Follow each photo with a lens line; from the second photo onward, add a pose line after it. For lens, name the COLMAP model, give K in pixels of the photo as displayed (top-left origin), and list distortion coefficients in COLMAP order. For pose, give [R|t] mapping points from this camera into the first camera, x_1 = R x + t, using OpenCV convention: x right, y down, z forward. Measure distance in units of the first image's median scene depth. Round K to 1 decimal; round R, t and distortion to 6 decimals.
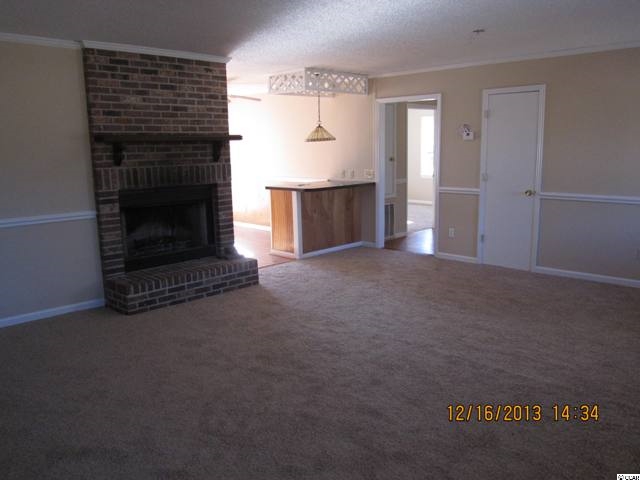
lens RADIAL K [[519.4, 0, 323.7], [0, 519.4, 238.8], [0, 0, 1]] dist [-0.033492, -0.006737]
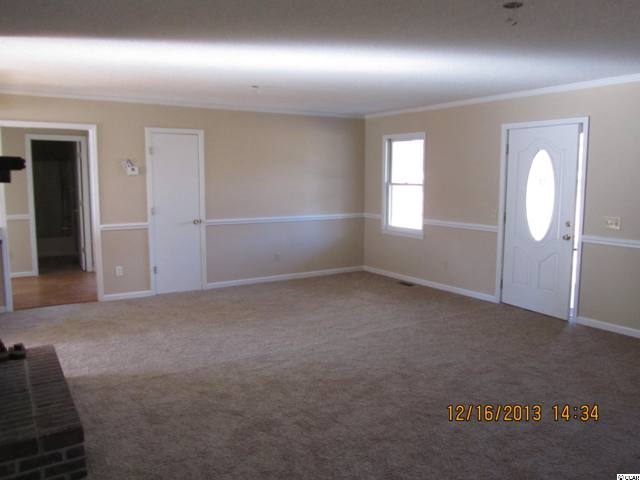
lens RADIAL K [[519.4, 0, 323.7], [0, 519.4, 239.7], [0, 0, 1]] dist [-0.033492, -0.006737]
pose [[0.227336, -0.101173, 0.968547, -0.645979], [0.163792, 0.984392, 0.064383, -0.075890], [-0.959943, 0.144003, 0.240359, 0.447694]]
